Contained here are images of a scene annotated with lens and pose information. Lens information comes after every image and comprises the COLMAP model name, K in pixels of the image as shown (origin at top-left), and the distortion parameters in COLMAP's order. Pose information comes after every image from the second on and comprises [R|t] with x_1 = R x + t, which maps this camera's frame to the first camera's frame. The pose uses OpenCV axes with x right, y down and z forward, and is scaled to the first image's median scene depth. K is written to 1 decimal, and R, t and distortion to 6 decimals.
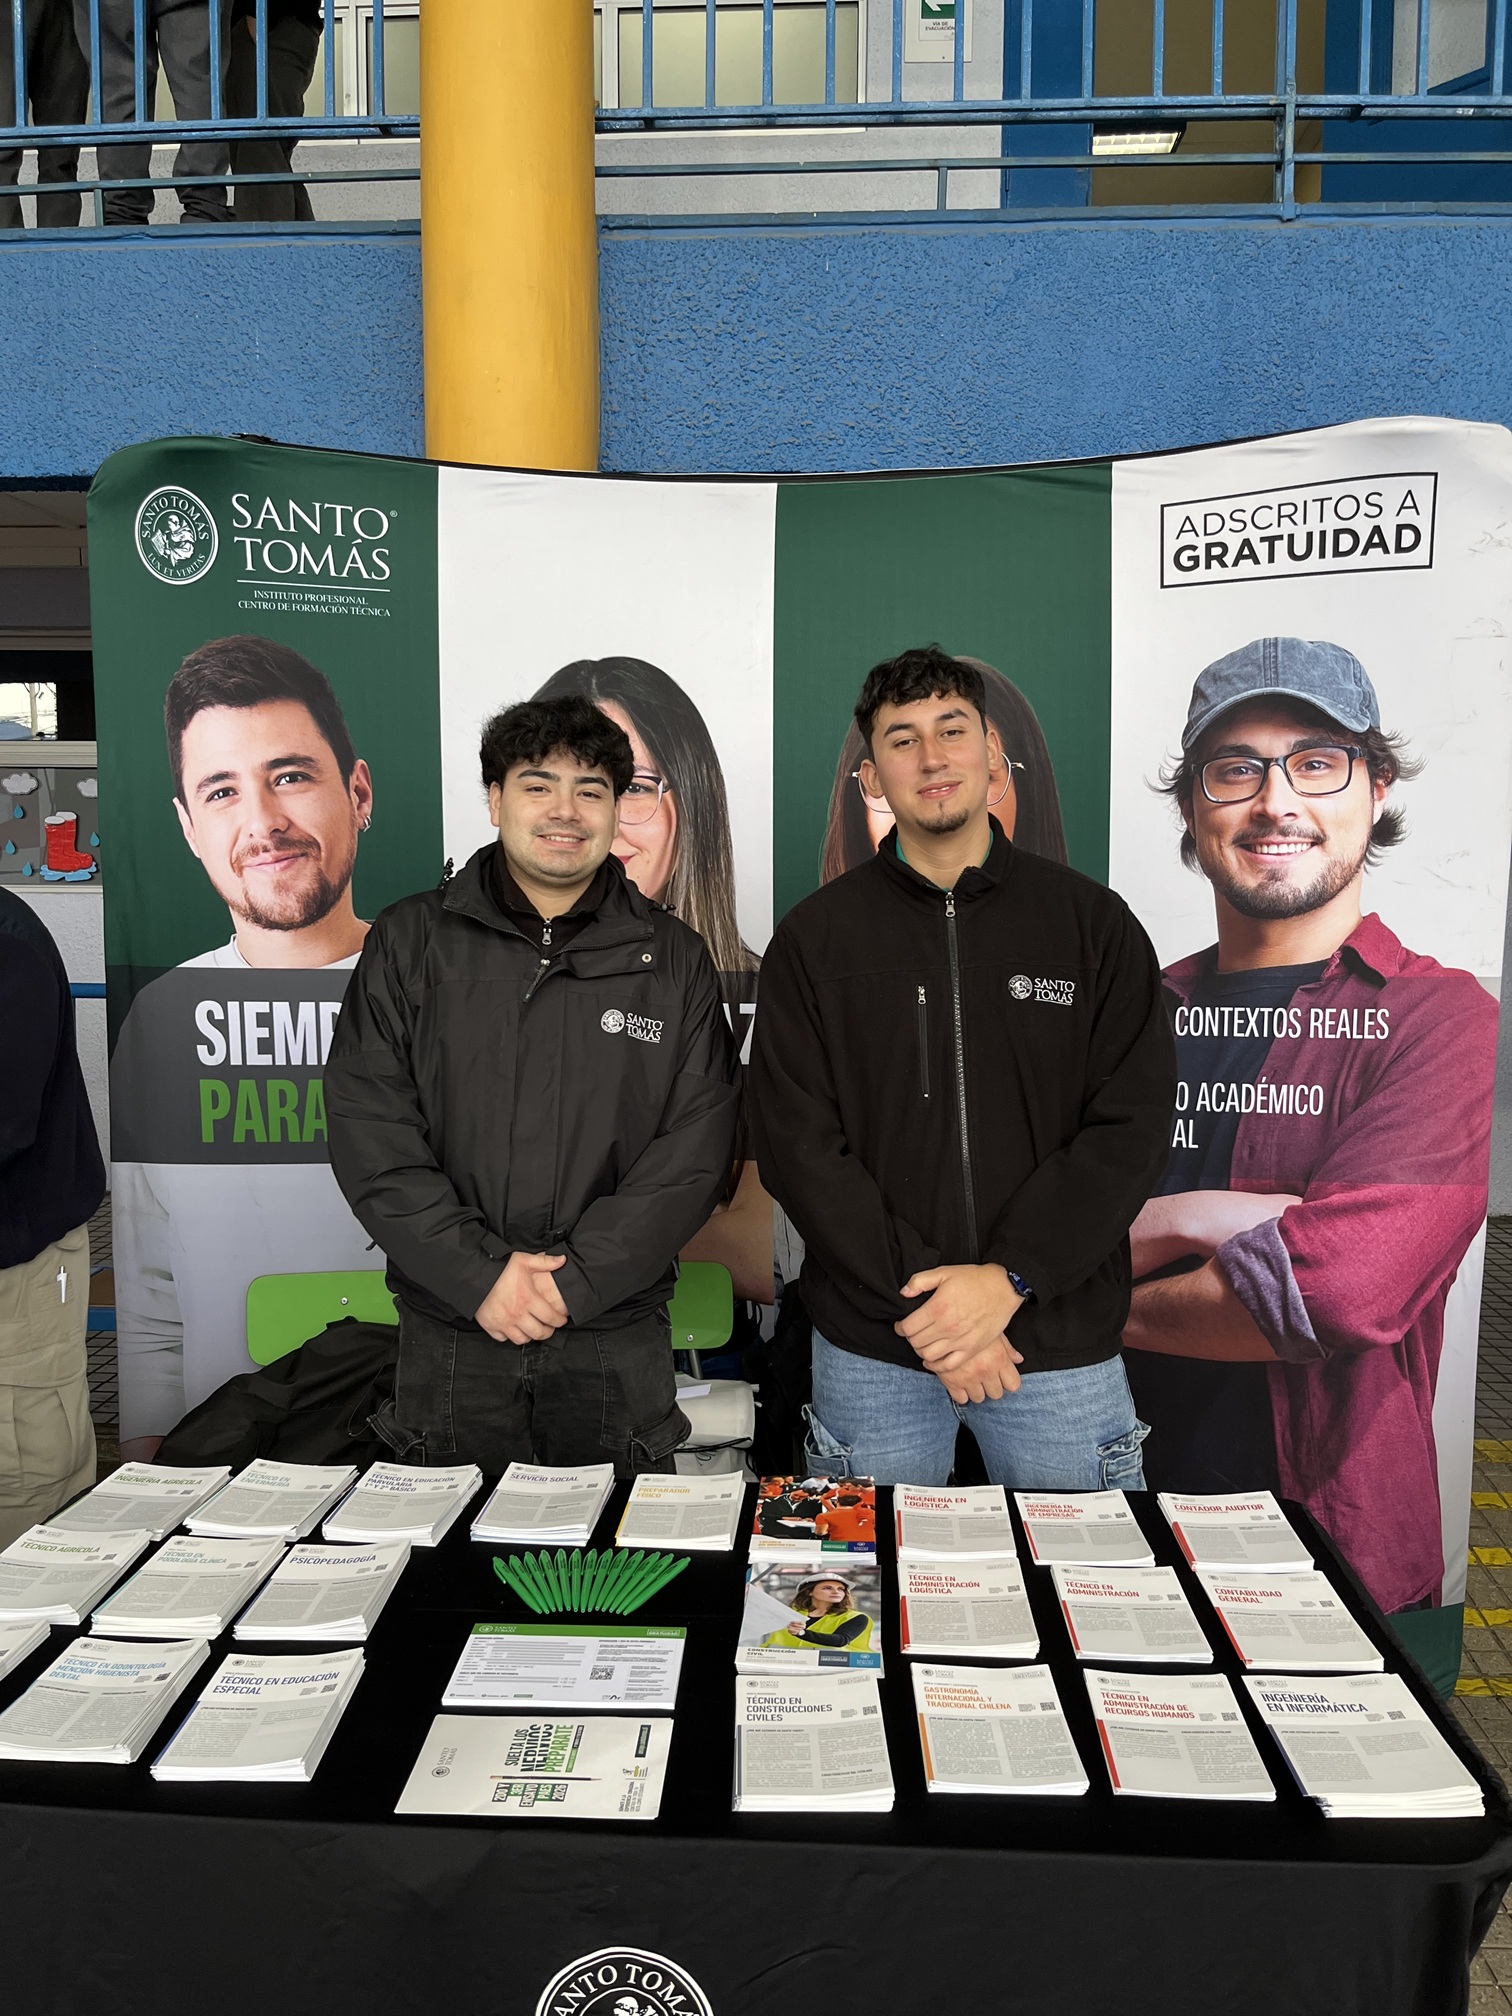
lens RADIAL K [[1569.3, 0, 795.8], [0, 1569.3, 1009.8], [0, 0, 1]] dist [0.057755, -0.097462]
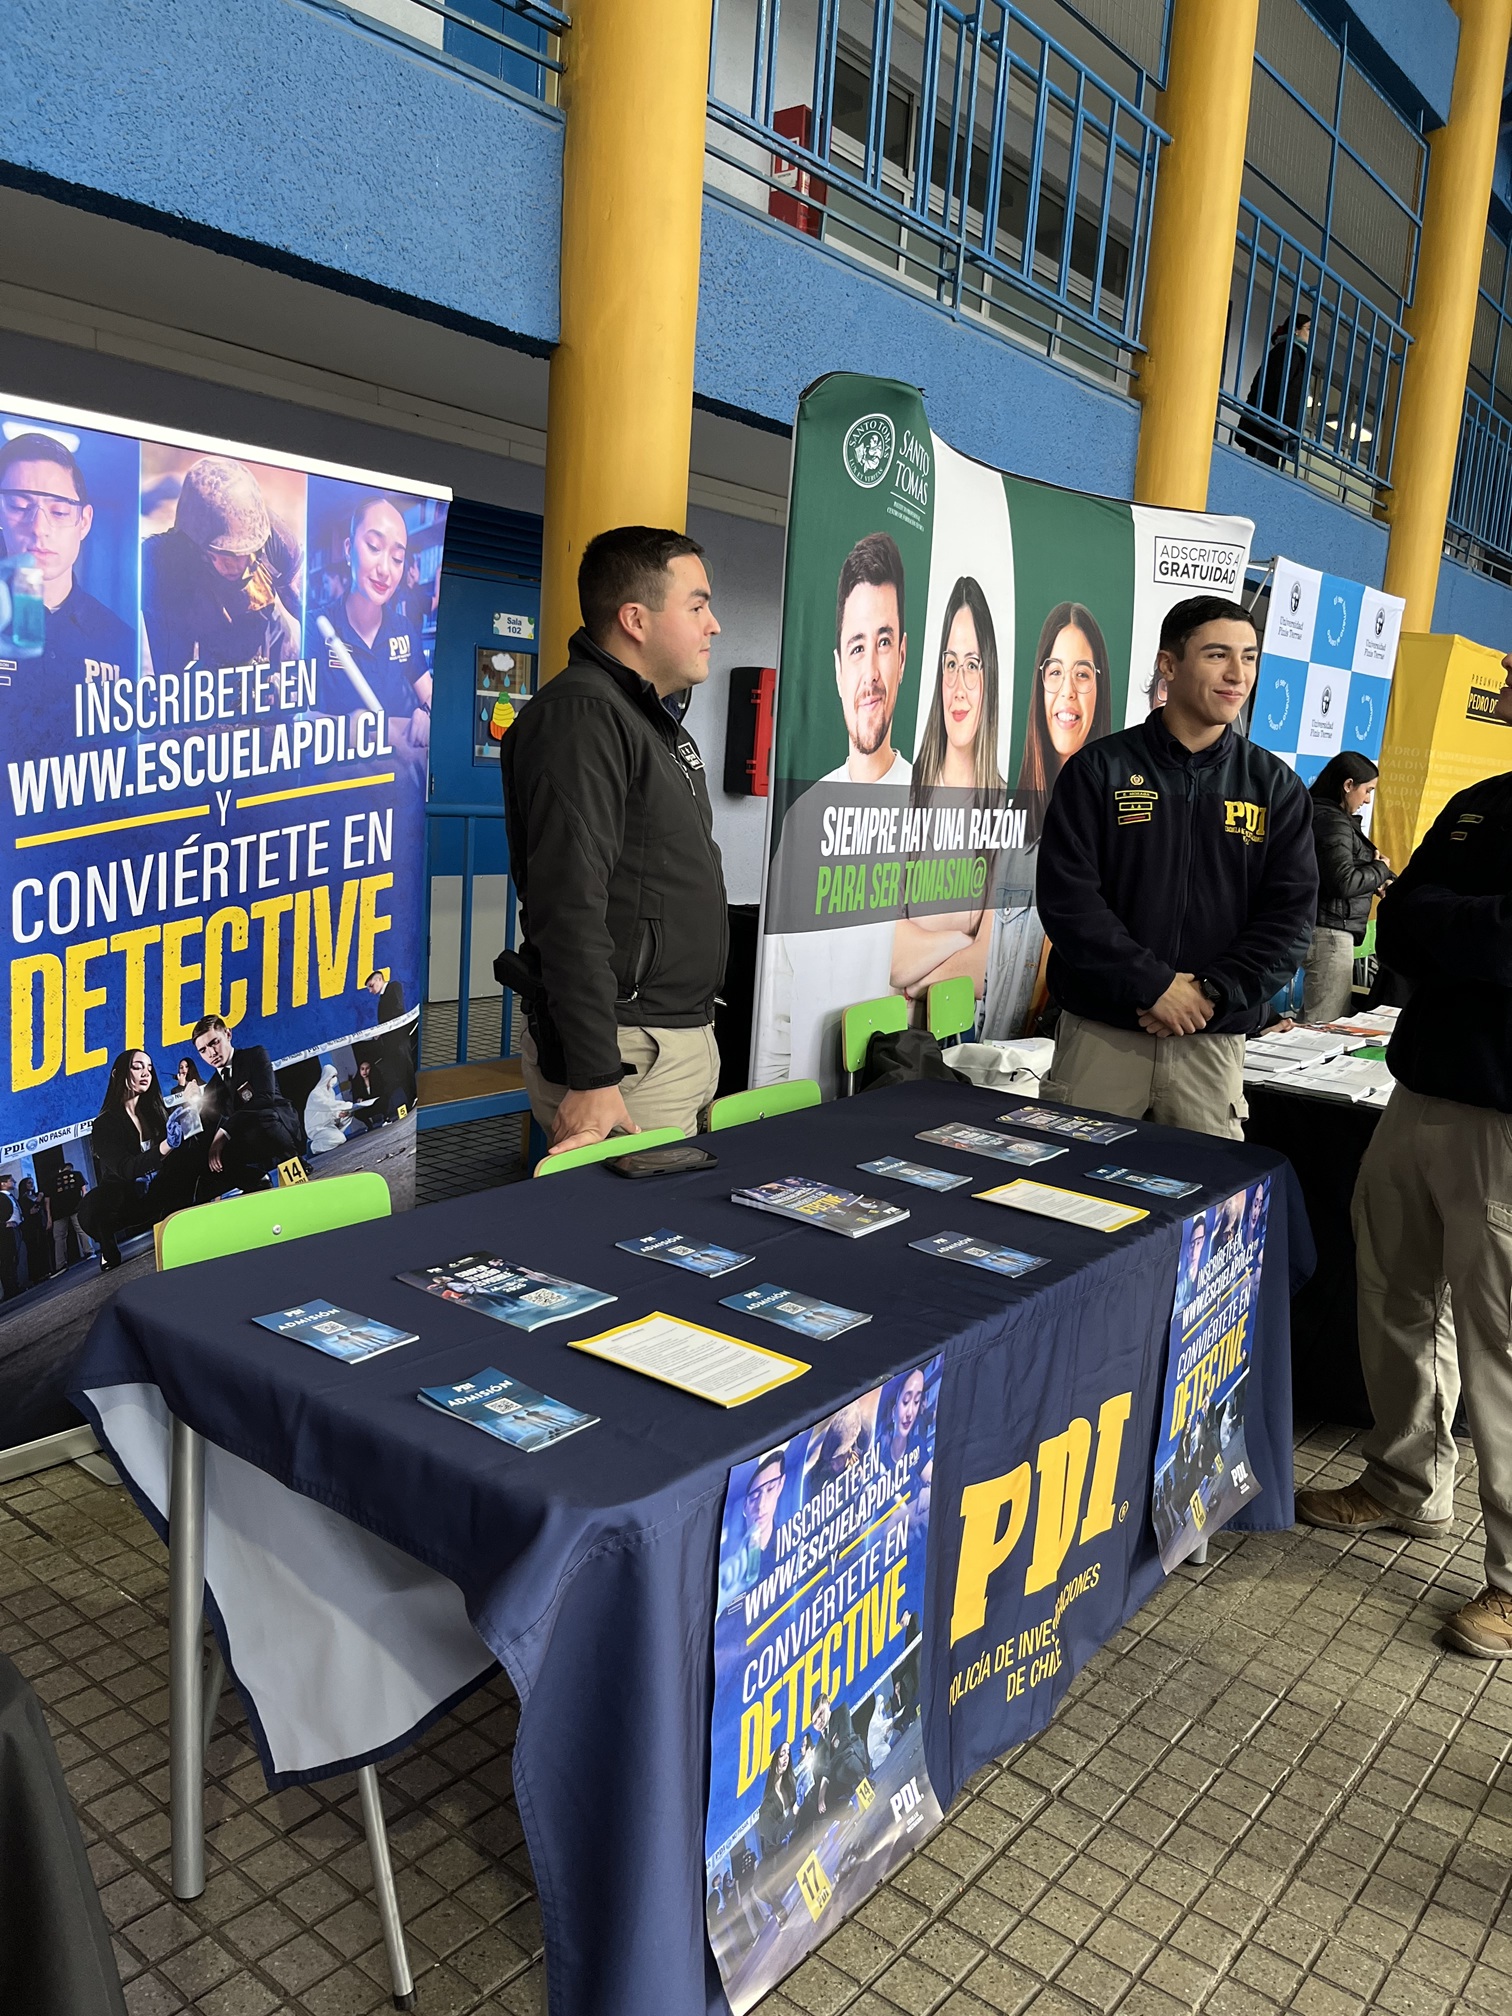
lens RADIAL K [[1534.0, 0, 756.0], [0, 1534.0, 1008.0], [0, 0, 1]] dist [0.018151, -0.050760]
pose [[0.595782, -0.096383, 0.797342, -1.472042], [0.009804, 0.993572, 0.112777, 0.016842], [-0.803086, -0.059374, 0.592897, 0.280507]]
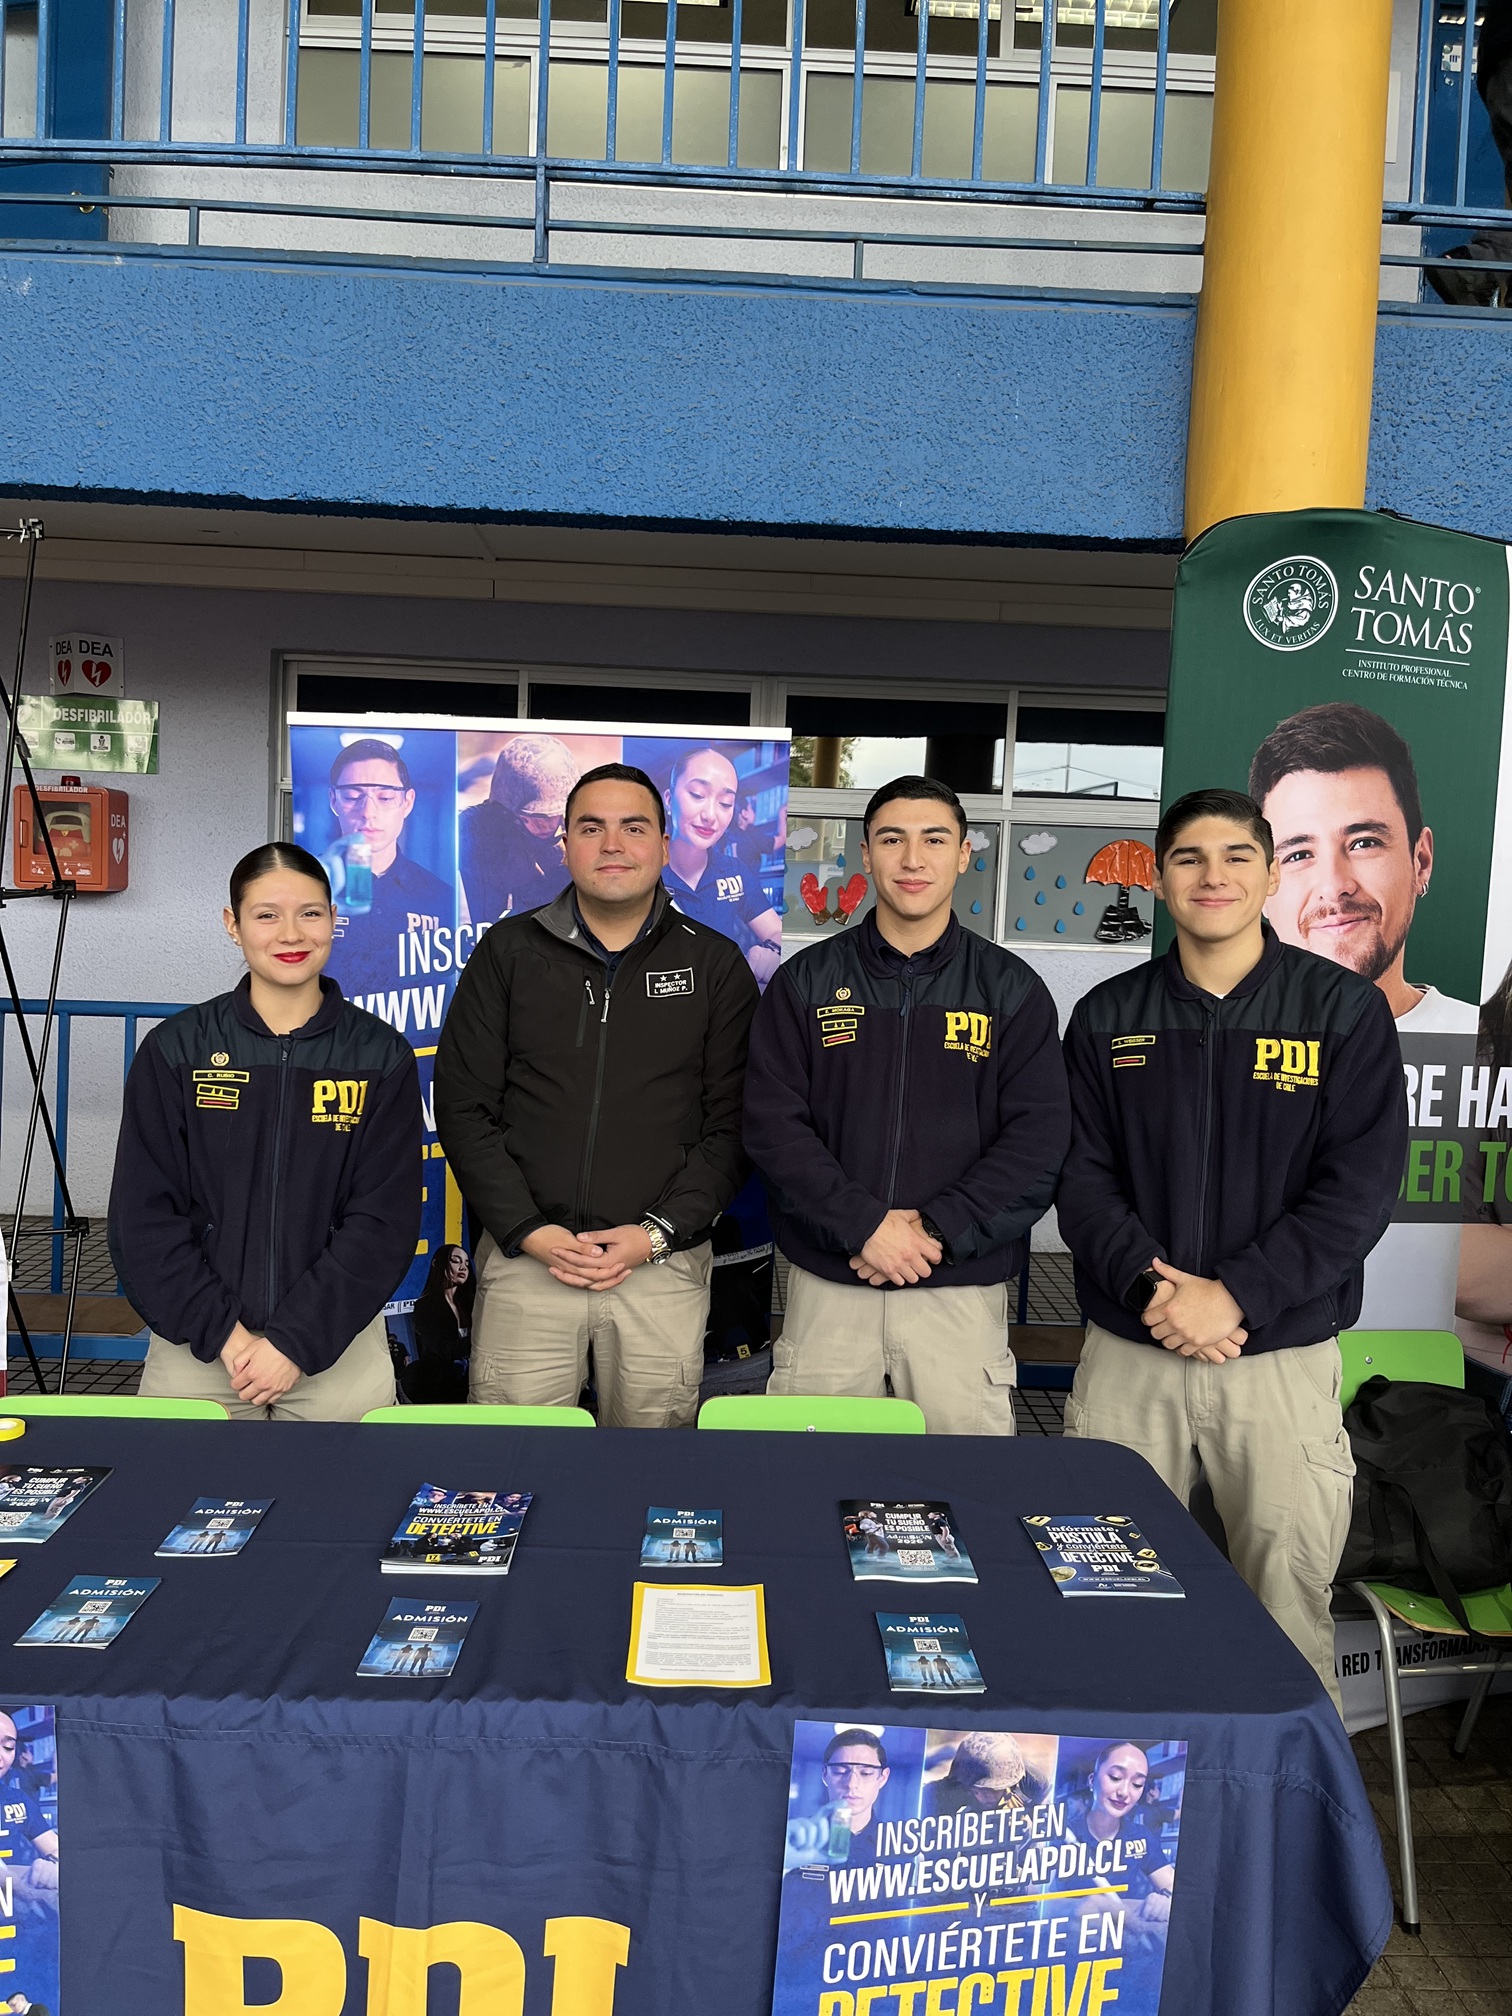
lens RADIAL K [[1521.1, 0, 758.9], [0, 1521.1, 995.1], [0, 0, 1]] dist [0.055174, -0.080793]
pose [[0.997650, 0.032916, 0.060085, -0.762234], [-0.031390, 0.999165, -0.026164, -0.010956], [-0.060896, 0.024216, 0.997850, 0.041931]]
